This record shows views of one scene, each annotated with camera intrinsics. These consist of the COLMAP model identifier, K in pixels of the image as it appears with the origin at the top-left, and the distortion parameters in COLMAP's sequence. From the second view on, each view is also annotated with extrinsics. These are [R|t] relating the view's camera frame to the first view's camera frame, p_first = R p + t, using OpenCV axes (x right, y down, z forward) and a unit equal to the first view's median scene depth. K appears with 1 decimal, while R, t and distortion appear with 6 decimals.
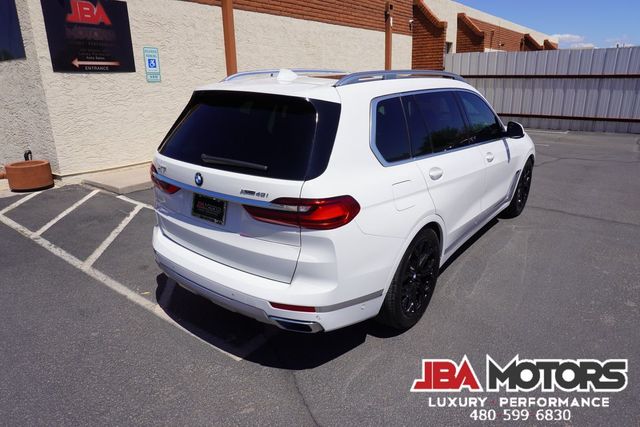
lens RADIAL K [[426.8, 0, 320.7], [0, 426.8, 209.2], [0, 0, 1]] dist [-0.045367, 0.026817]
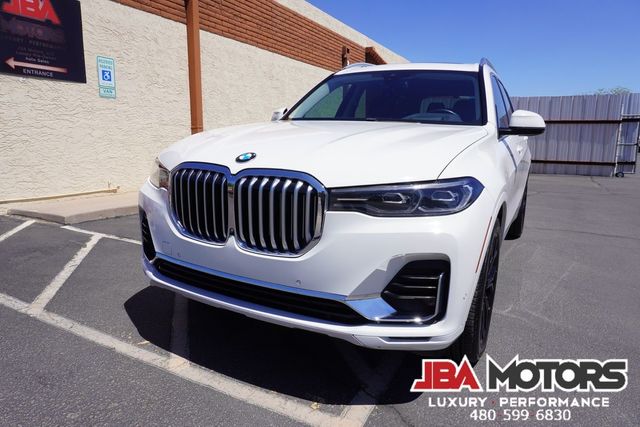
lens RADIAL K [[426.8, 0, 319.9], [0, 426.8, 210.6], [0, 0, 1]] dist [-0.045367, 0.026817]
pose [[0.985920, -0.006518, 0.167092, -0.134335], [0.028575, 0.991110, -0.129943, 0.047322], [-0.164760, 0.132888, 0.977341, 0.158527]]
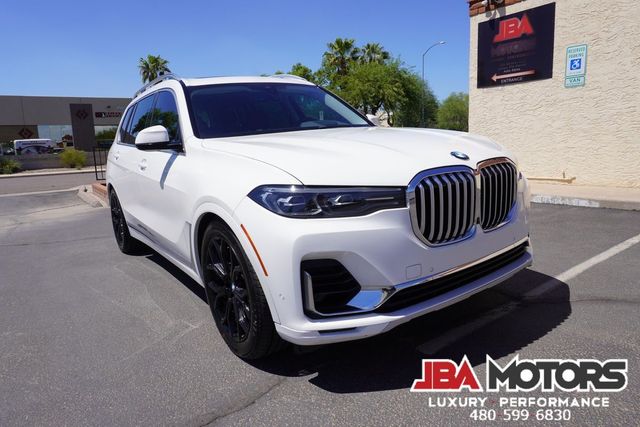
lens RADIAL K [[426.8, 0, 318.5], [0, 426.8, 209.1], [0, 0, 1]] dist [-0.045367, 0.026817]
pose [[-0.310285, 0.183472, -0.932771, 0.642880], [-0.224586, 0.939277, 0.259461, -0.197558], [0.923734, 0.289994, -0.250239, 0.908663]]
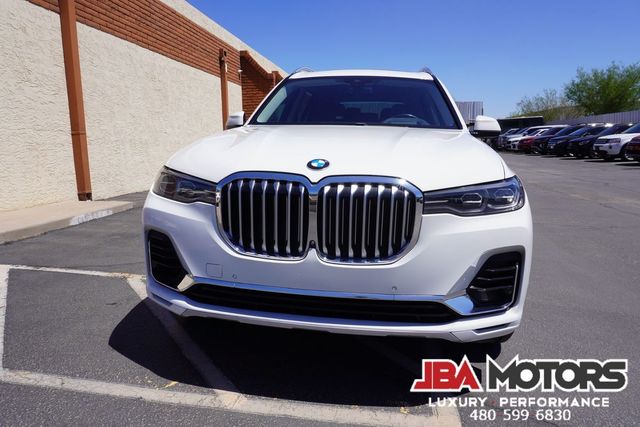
lens RADIAL K [[426.8, 0, 319.6], [0, 426.8, 210.0], [0, 0, 1]] dist [-0.045367, 0.026817]
pose [[0.877336, -0.066680, 0.475222, -0.256838], [0.135867, 0.984294, -0.112722, 0.033356], [-0.460241, 0.163462, 0.872616, 0.207757]]
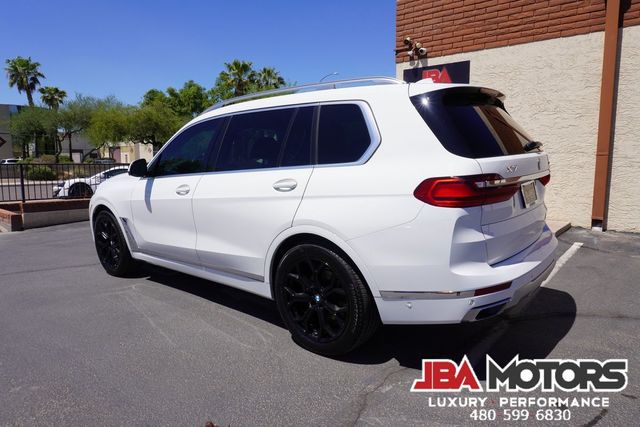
lens RADIAL K [[426.8, 0, 319.4], [0, 426.8, 208.9], [0, 0, 1]] dist [-0.045367, 0.026817]
pose [[-0.053314, 0.135953, -0.989280, 0.701593], [-0.283943, 0.947730, 0.145546, -0.185181], [0.957358, 0.288659, -0.011925, 0.774600]]
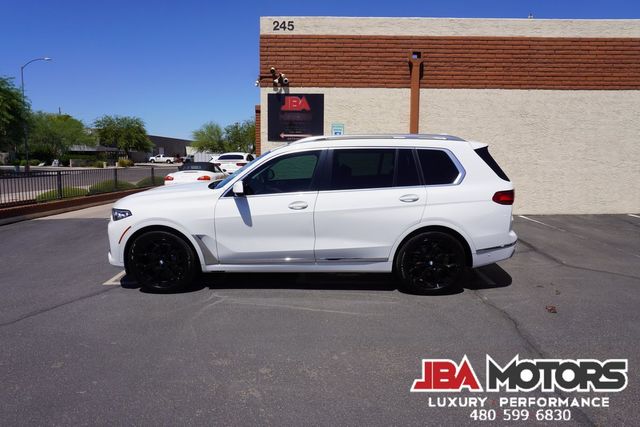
lens RADIAL K [[426.8, 0, 319.4], [0, 426.8, 208.6], [0, 0, 1]] dist [-0.045367, 0.026817]
pose [[0.588997, 0.121268, -0.798984, 0.749451], [-0.250119, 0.967487, -0.037541, -0.059803], [0.768454, 0.221953, 0.600179, 0.214727]]
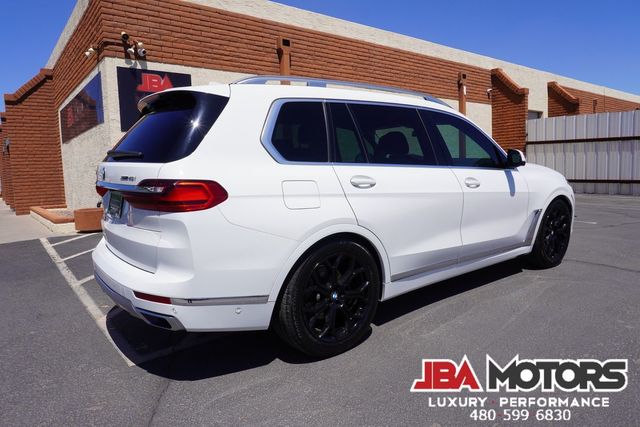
lens RADIAL K [[426.8, 0, 319.6], [0, 426.8, 210.2], [0, 0, 1]] dist [-0.045367, 0.026817]
pose [[0.967405, 0.010837, -0.253003, 0.182975], [-0.058715, 0.981457, -0.182467, 0.065410], [0.246334, 0.191374, 0.950103, 0.056238]]
